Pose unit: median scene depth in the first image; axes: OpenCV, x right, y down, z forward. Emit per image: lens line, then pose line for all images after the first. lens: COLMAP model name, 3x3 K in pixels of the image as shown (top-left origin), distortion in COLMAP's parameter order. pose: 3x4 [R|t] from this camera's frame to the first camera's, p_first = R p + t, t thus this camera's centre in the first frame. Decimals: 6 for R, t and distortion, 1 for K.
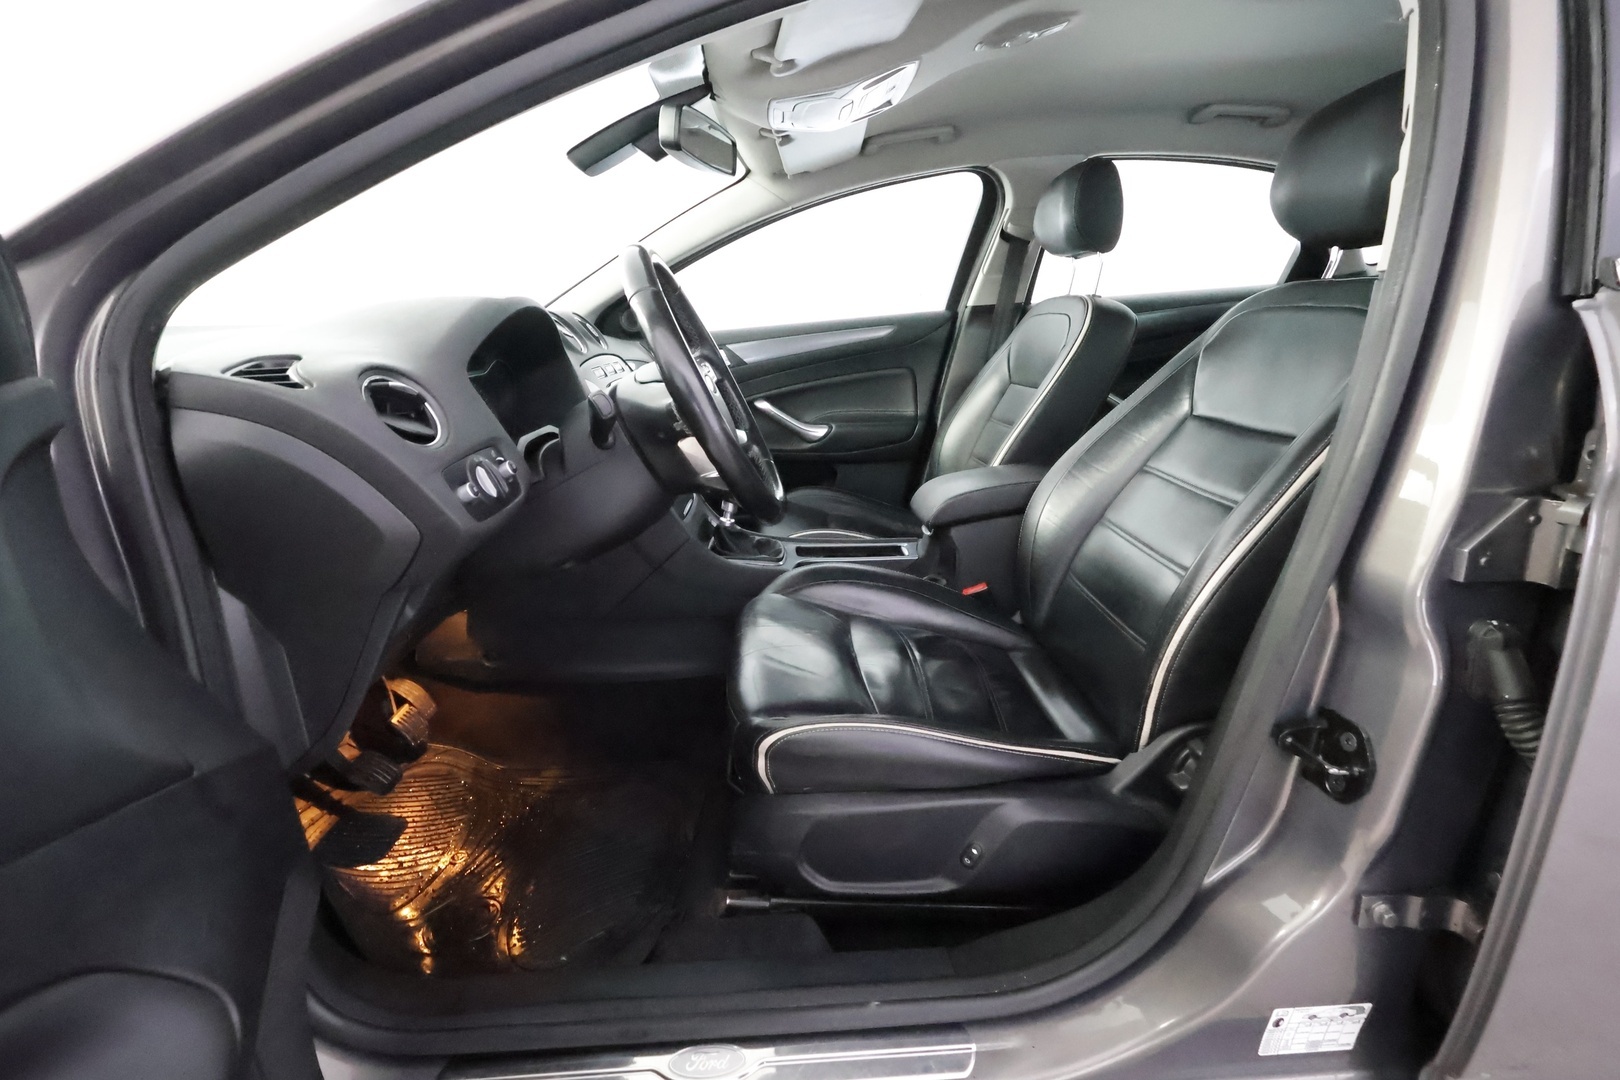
lens RADIAL K [[750.8, 0, 812.6], [0, 750.8, 539.4], [0, 0, 1]] dist [-0.005838, 0.000689]
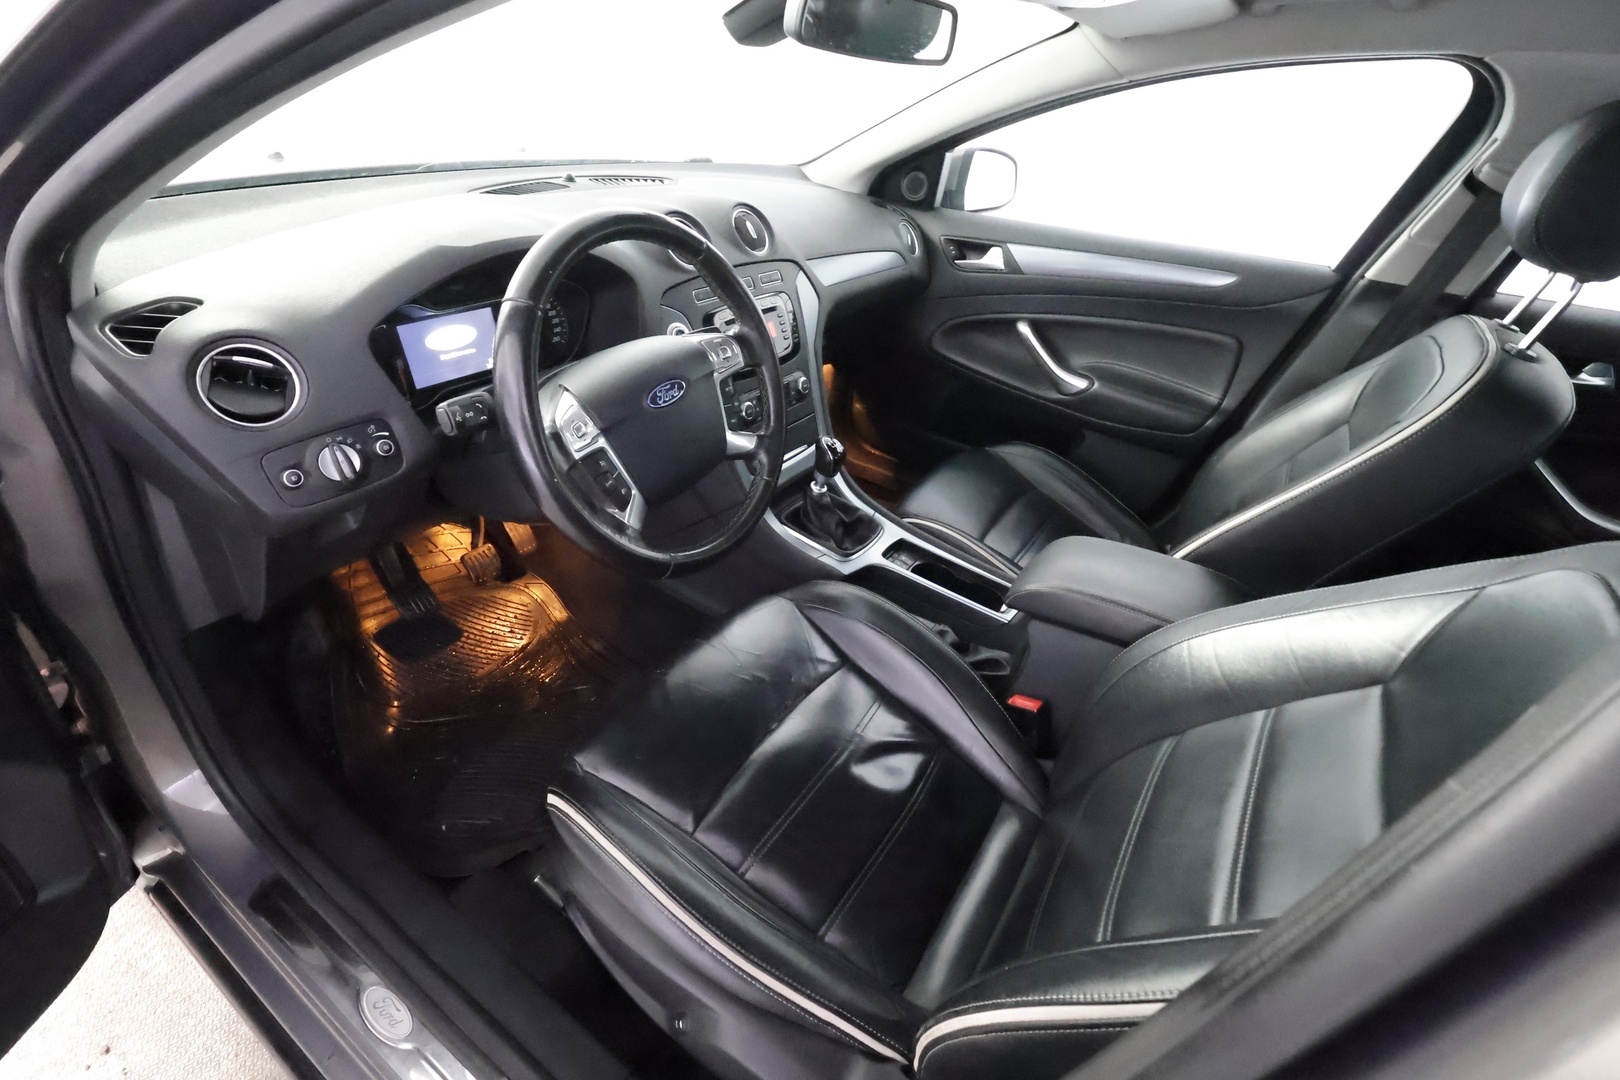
lens RADIAL K [[750.8, 0, 812.6], [0, 750.8, 539.4], [0, 0, 1]] dist [-0.005838, 0.000689]
pose [[0.803464, 0.419058, -0.422890, 0.206153], [-0.294205, 0.897000, 0.329901, -0.191354], [0.517580, -0.140647, 0.843996, 0.180539]]
